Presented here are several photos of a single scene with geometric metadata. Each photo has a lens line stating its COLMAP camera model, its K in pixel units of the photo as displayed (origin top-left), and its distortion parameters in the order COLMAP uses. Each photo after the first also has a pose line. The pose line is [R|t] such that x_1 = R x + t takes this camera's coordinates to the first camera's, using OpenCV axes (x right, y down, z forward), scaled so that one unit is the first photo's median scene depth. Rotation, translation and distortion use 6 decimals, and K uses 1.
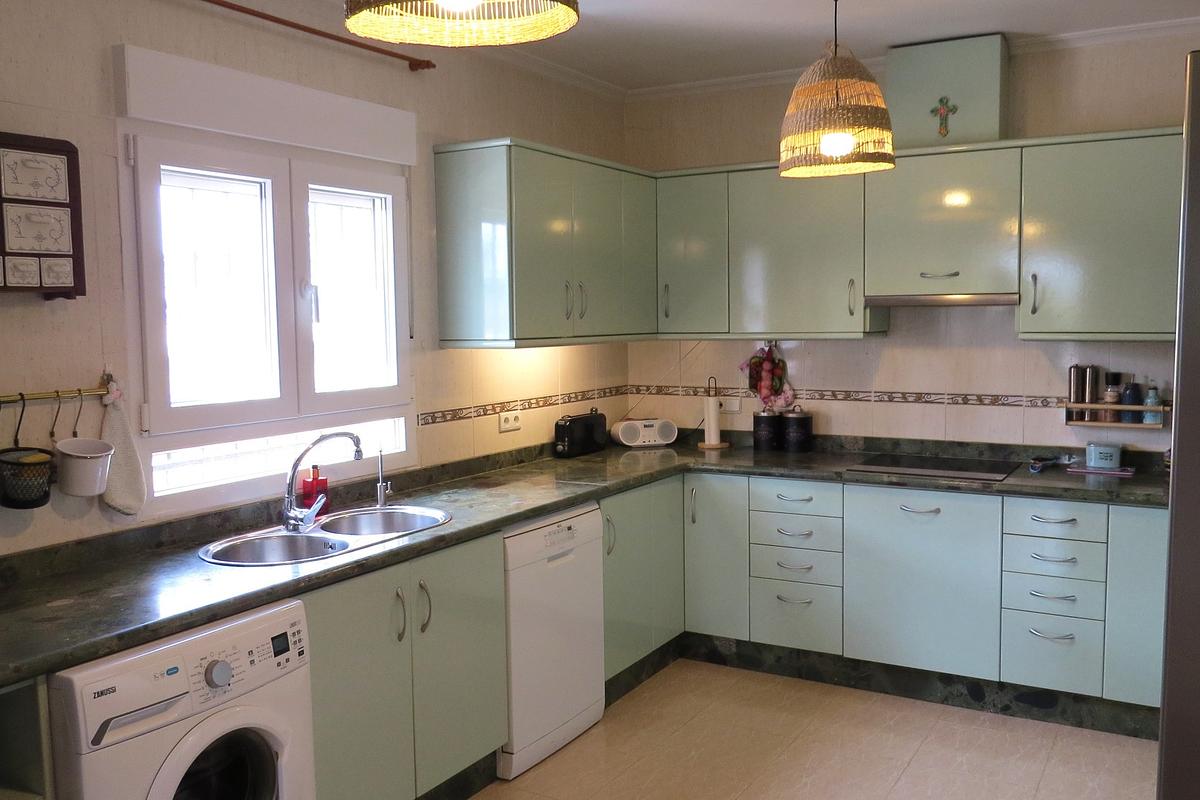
lens RADIAL K [[1028.2, 0, 596.0], [0, 1028.2, 397.8], [0, 0, 1]] dist [-0.005459, 0.003204]
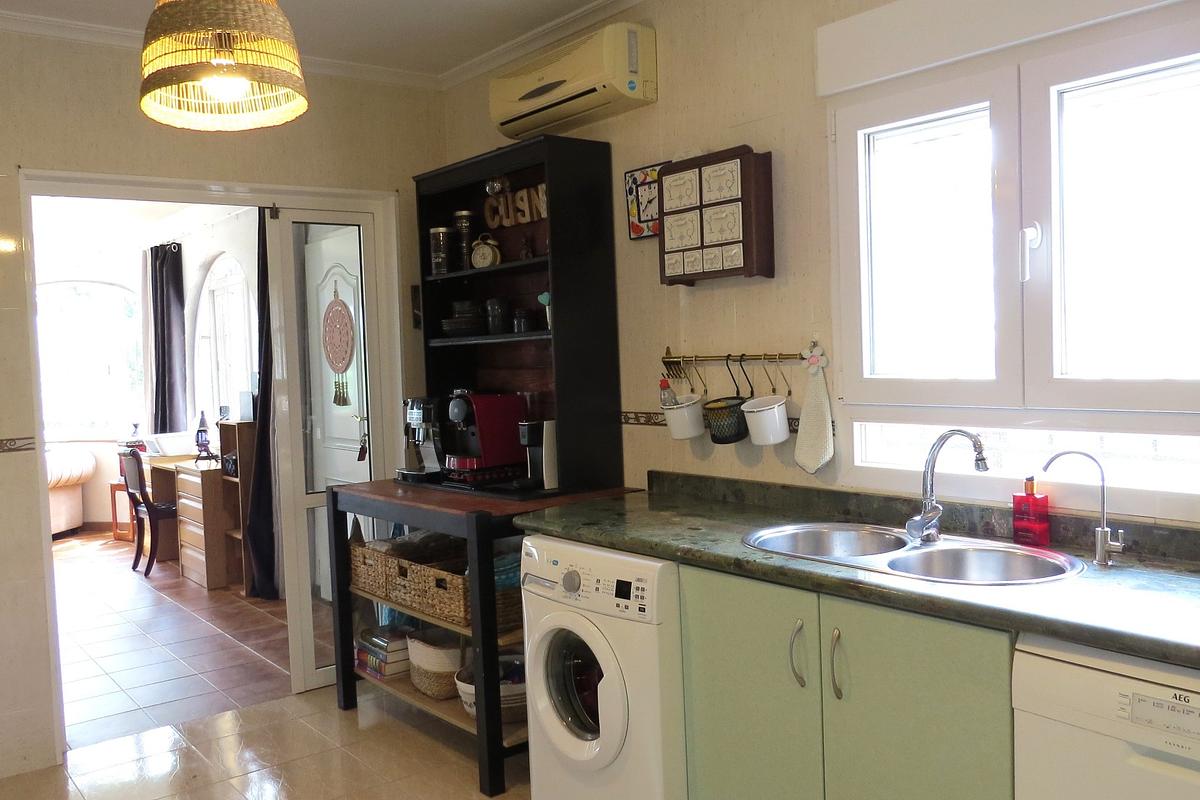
lens RADIAL K [[1028.2, 0, 596.0], [0, 1028.2, 397.8], [0, 0, 1]] dist [-0.005459, 0.003204]
pose [[-0.356670, 0.083105, -0.930527, 0.617543], [-0.028644, 0.994595, 0.099806, -0.065302], [0.933791, 0.062251, -0.352362, 1.159549]]
